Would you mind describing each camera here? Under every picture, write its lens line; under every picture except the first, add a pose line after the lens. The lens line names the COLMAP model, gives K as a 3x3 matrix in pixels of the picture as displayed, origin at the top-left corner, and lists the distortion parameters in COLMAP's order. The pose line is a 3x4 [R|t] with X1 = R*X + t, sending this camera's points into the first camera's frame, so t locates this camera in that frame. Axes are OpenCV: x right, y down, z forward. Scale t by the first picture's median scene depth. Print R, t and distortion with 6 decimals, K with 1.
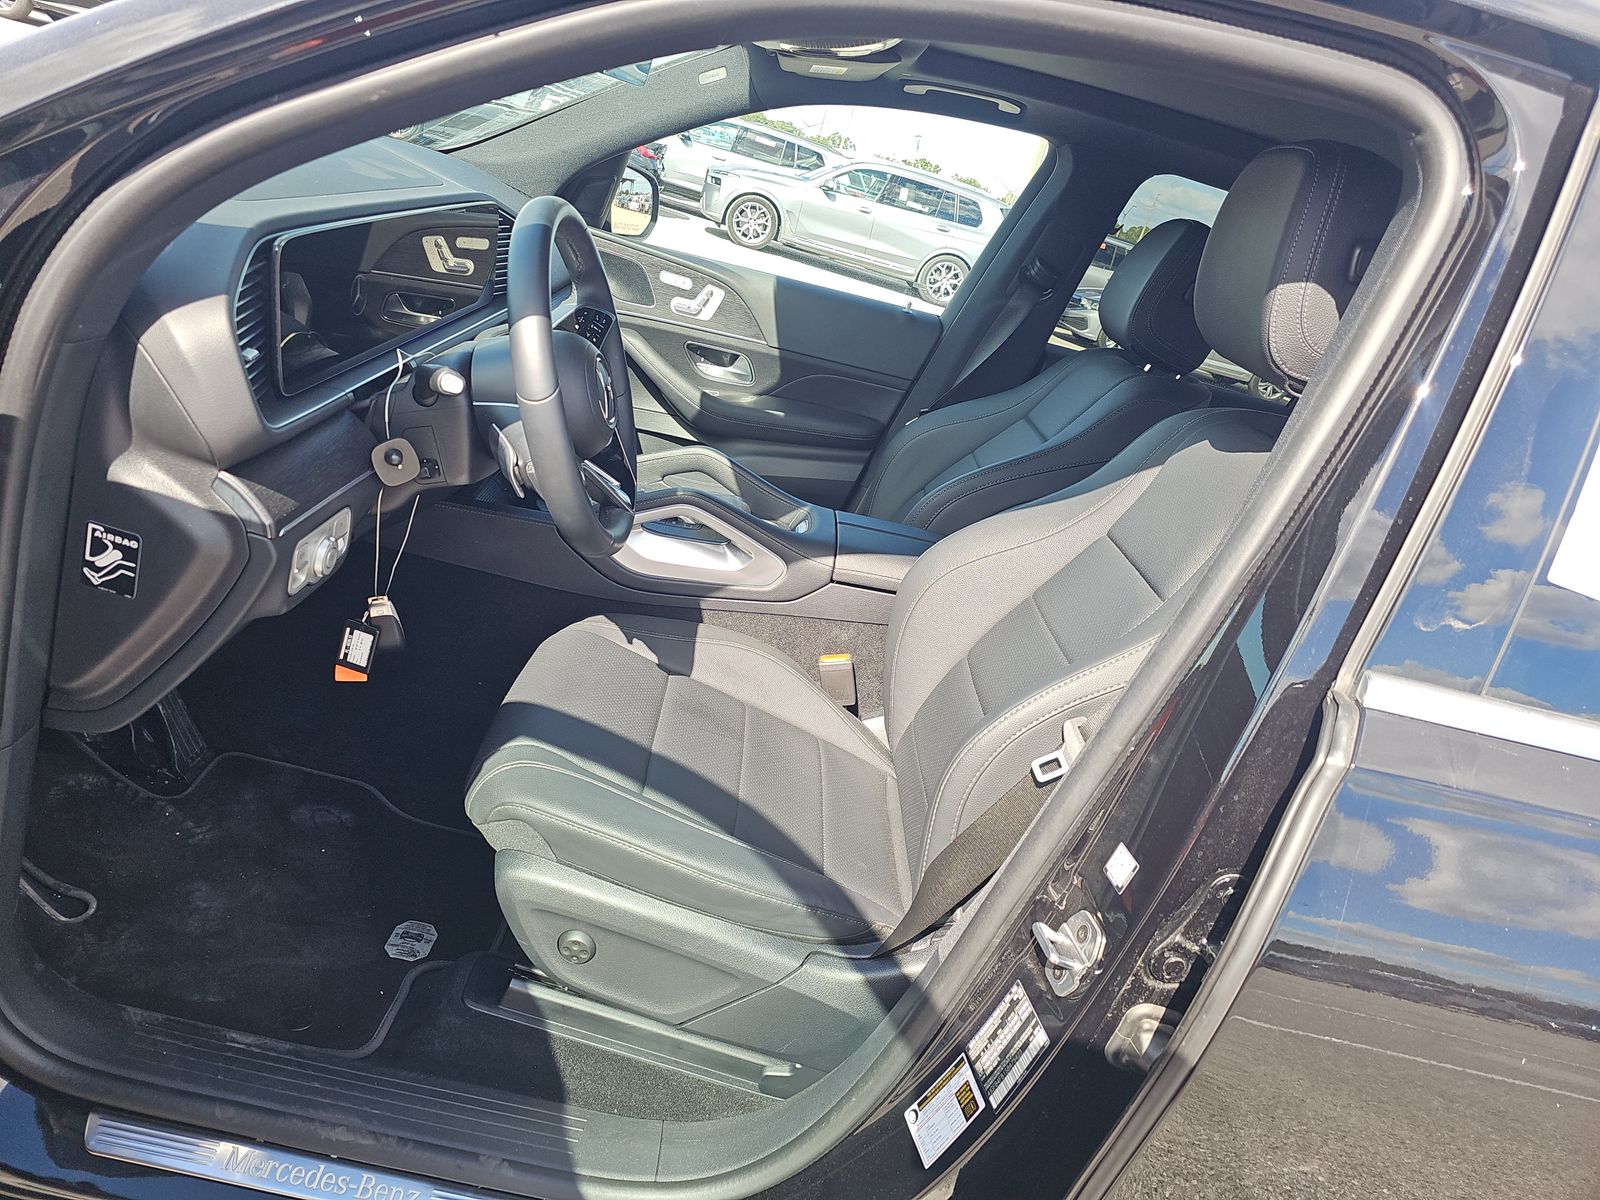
lens RADIAL K [[1097.9, 0, 800.0], [0, 1097.9, 600.0], [0, 0, 1]] dist [0.040629, -0.005642]
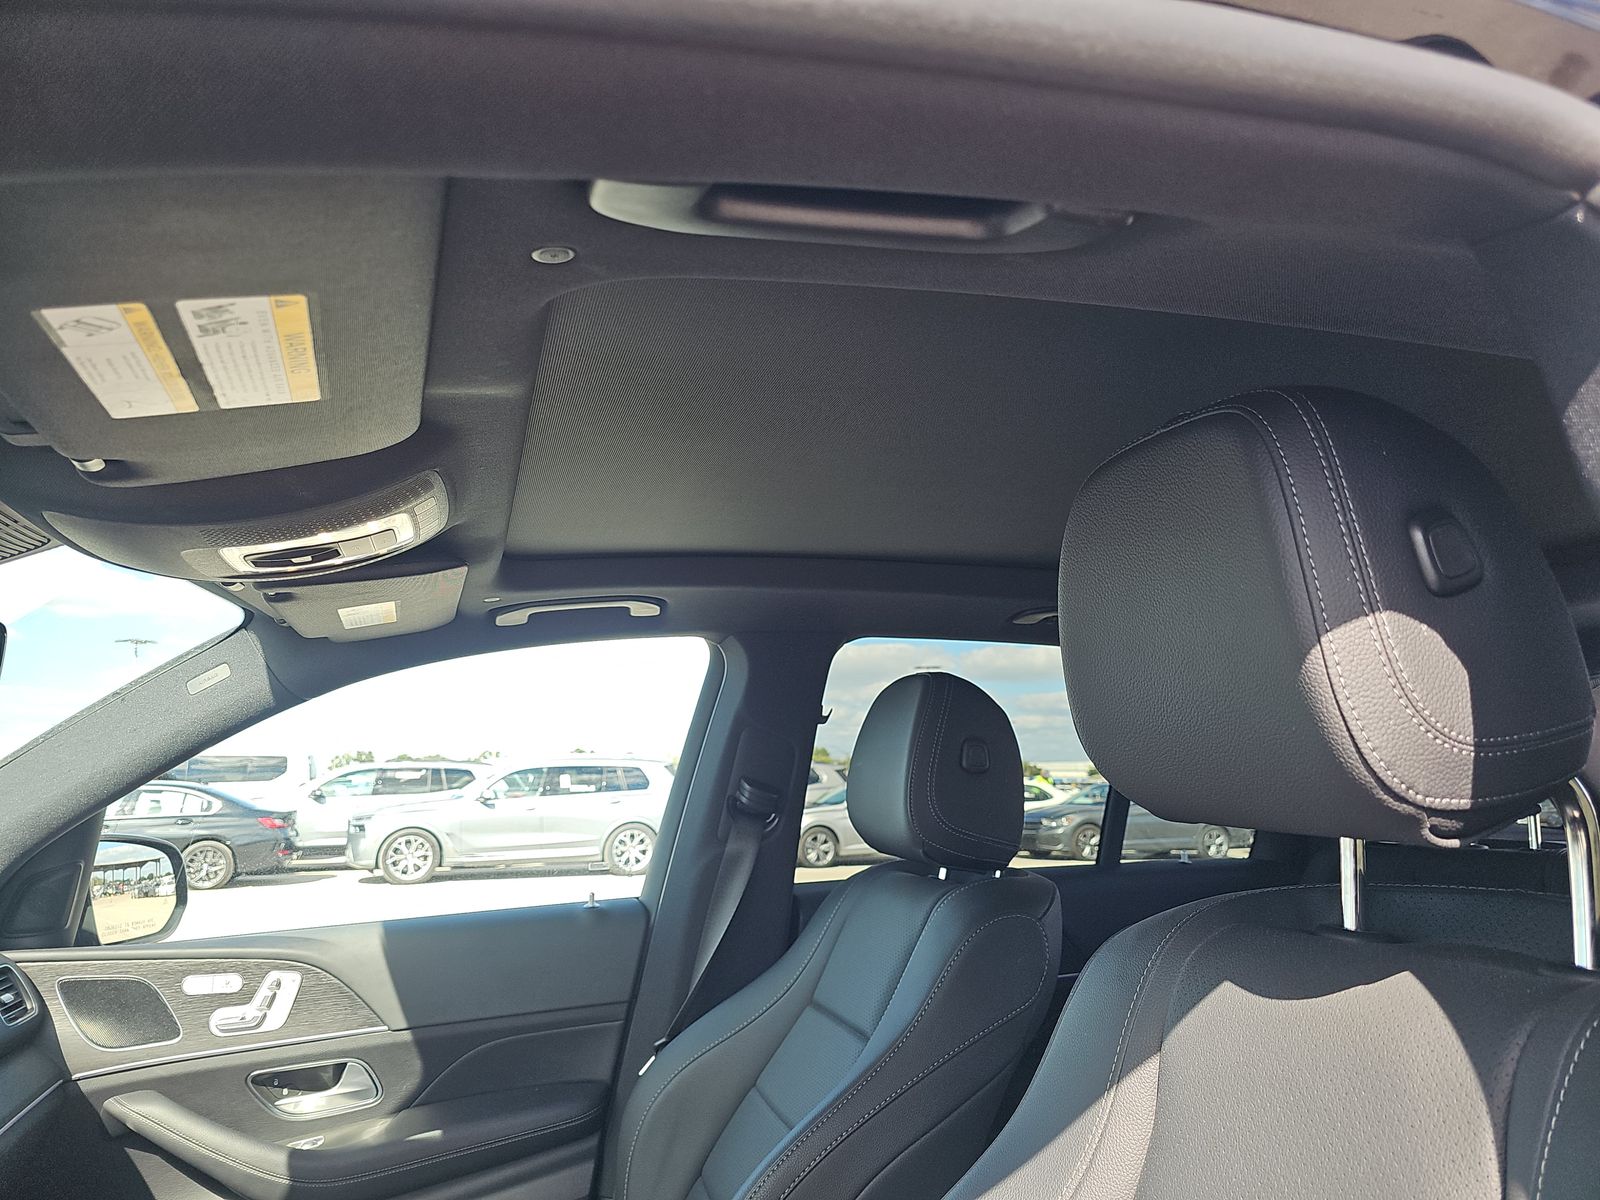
lens RADIAL K [[1097.9, 0, 800.0], [0, 1097.9, 600.0], [0, 0, 1]] dist [0.040629, -0.005642]
pose [[0.916052, -0.237411, 0.323241, 0.038049], [0.363578, 0.831796, -0.419437, -0.081577], [-0.169292, 0.501749, 0.848286, 0.286471]]
